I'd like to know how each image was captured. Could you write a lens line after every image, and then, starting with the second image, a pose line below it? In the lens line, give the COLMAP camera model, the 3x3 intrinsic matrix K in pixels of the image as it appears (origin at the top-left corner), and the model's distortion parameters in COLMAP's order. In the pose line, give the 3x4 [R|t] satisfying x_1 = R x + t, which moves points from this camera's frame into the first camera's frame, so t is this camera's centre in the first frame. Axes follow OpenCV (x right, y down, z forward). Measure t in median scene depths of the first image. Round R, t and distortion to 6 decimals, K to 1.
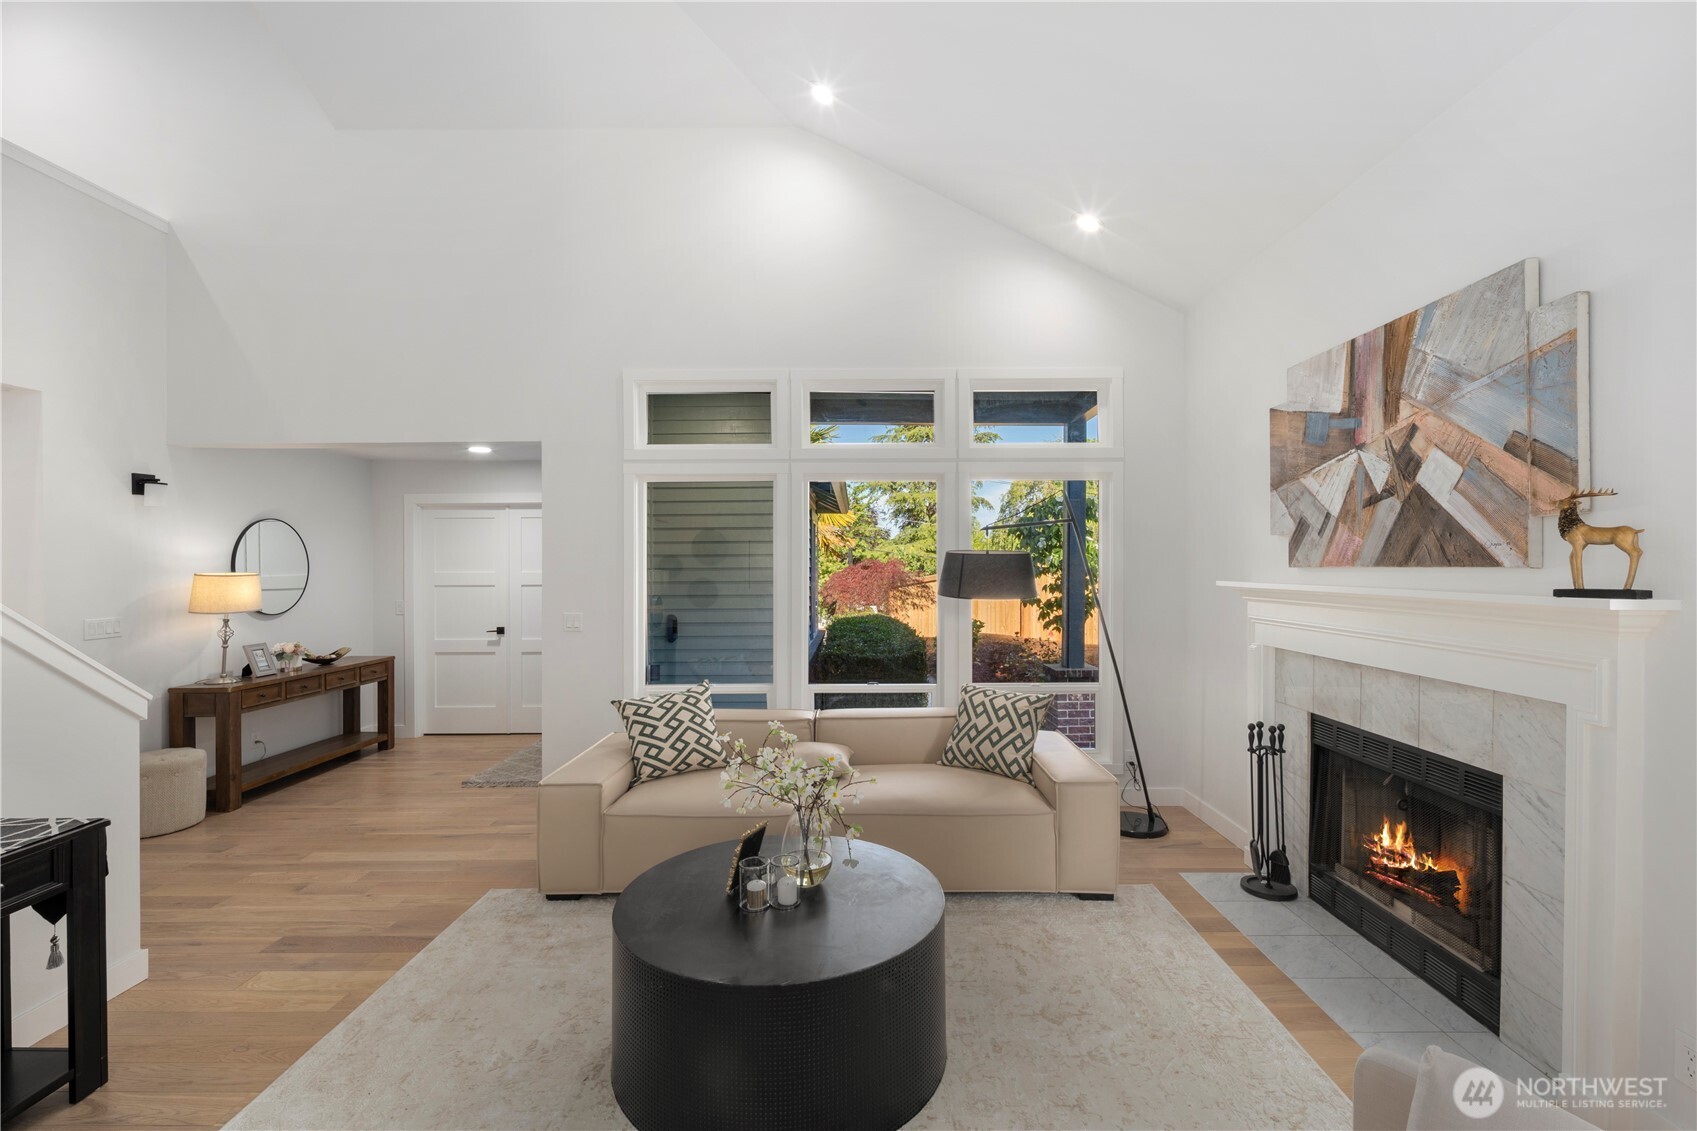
lens RADIAL K [[735.6, 0, 848.5], [0, 735.6, 565.5], [0, 0, 1]] dist [0.001471, -0.000111]
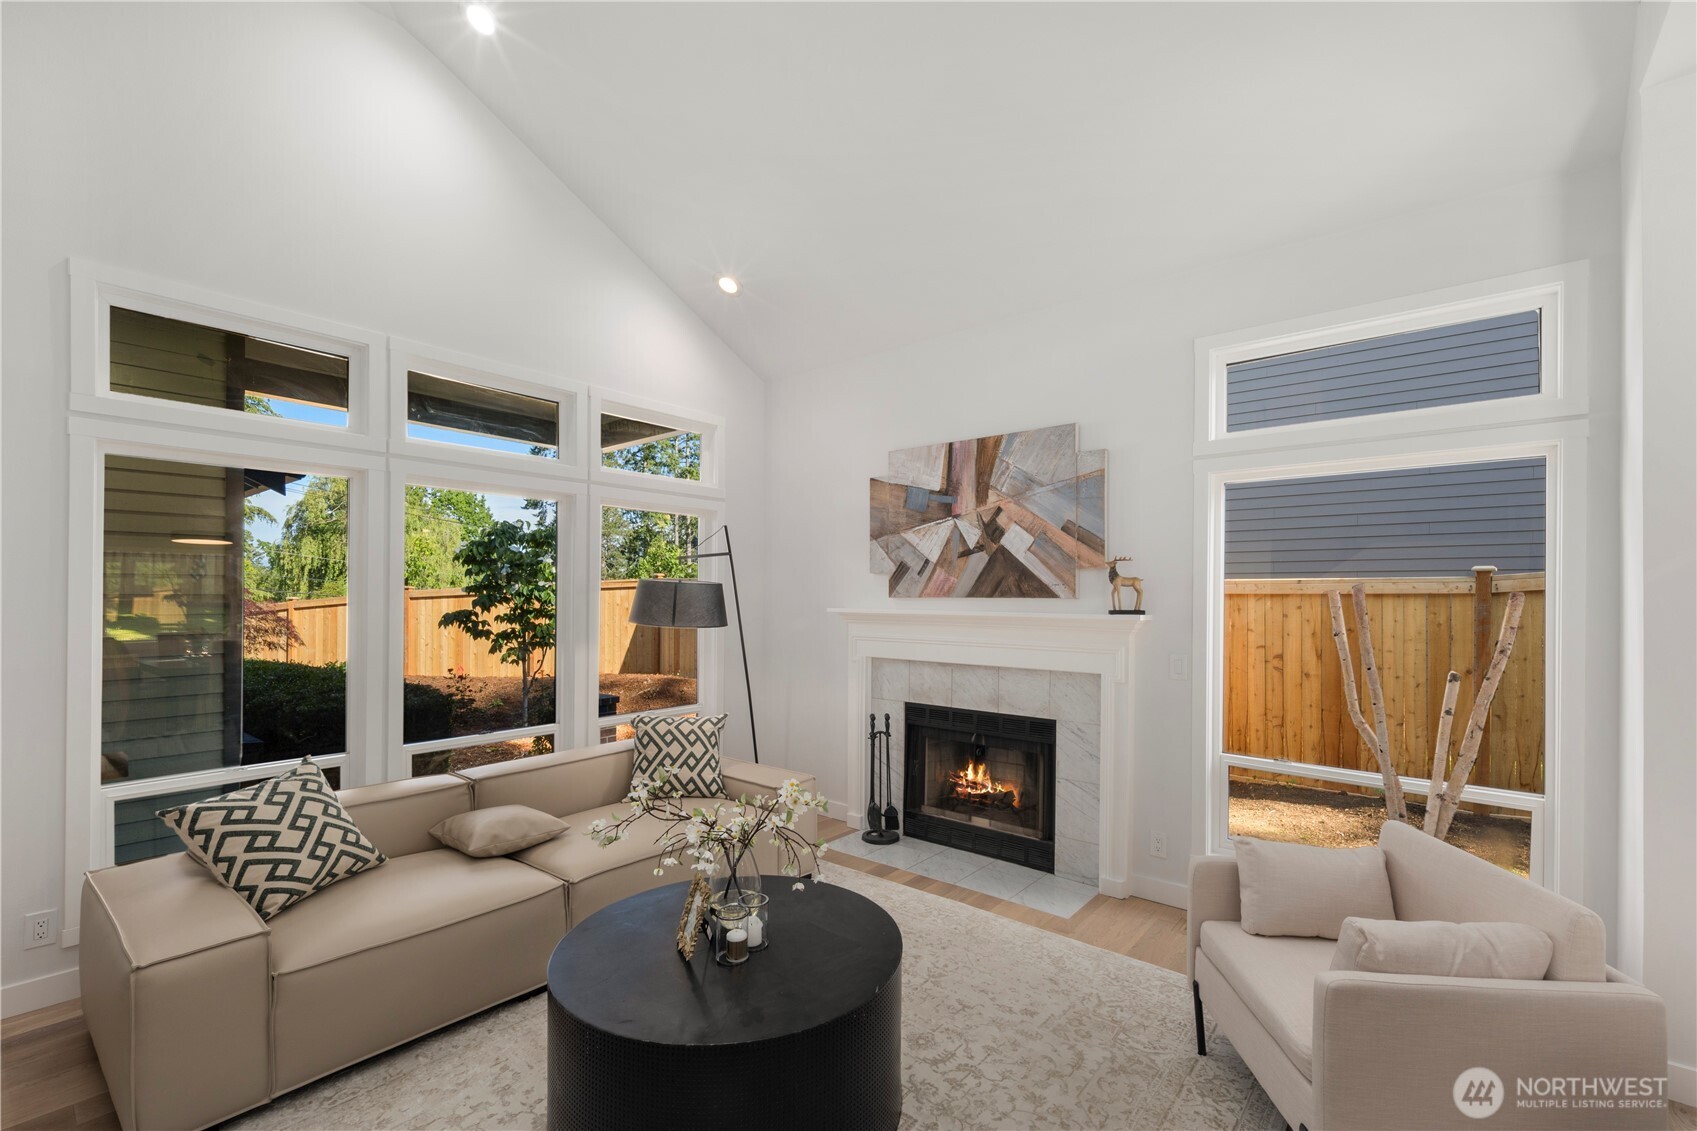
lens RADIAL K [[737.7, 0, 848.1], [0, 737.7, 594.3], [0, 0, 1]] dist [0.002010, -0.000029]
pose [[0.633354, 0.007261, 0.773828, -0.568033], [-0.006745, 0.999970, -0.003862, 0.002508], [-0.773833, -0.002773, 0.633384, 0.220221]]
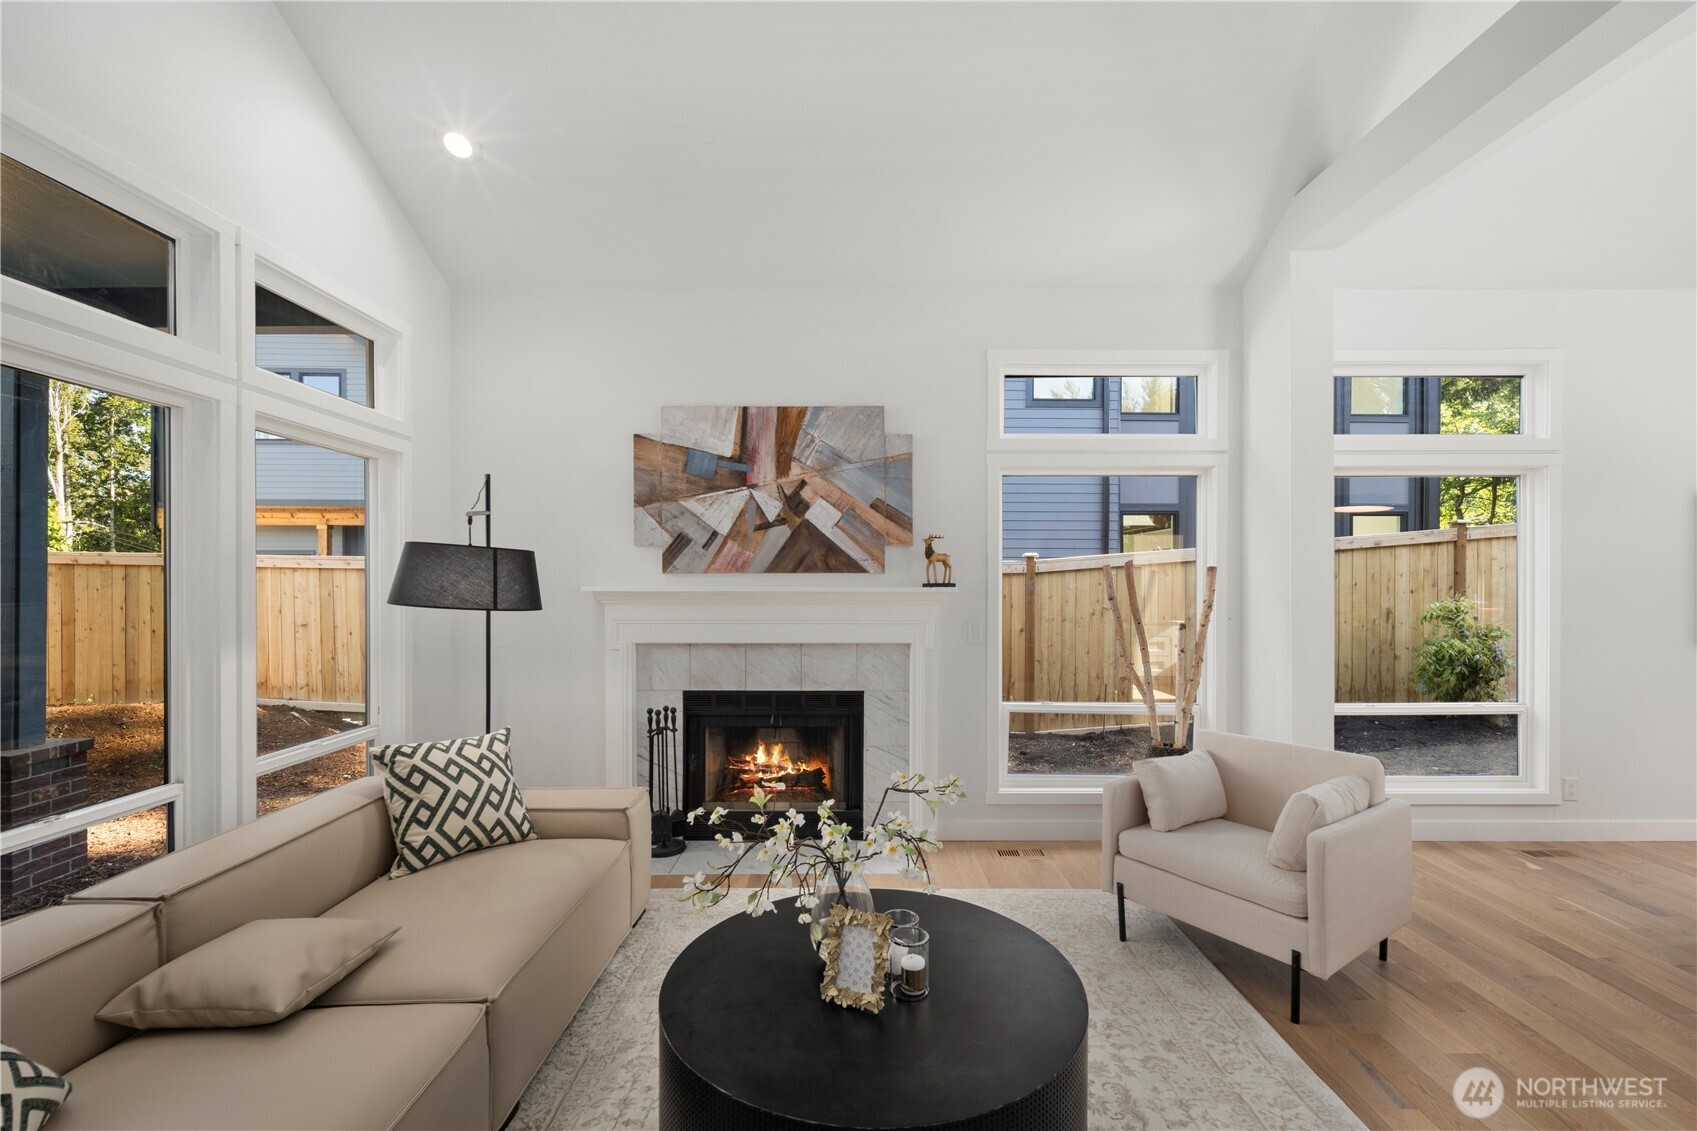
lens RADIAL K [[739.4, 0, 853.1], [0, 739.4, 587.8], [0, 0, 1]] dist [-0.000483, -0.000535]
pose [[-0.011651, -0.003637, 0.999926, -0.675218], [0.000066, 0.999993, 0.003638, 0.023645], [-0.999932, 0.000108, -0.011650, 0.797014]]
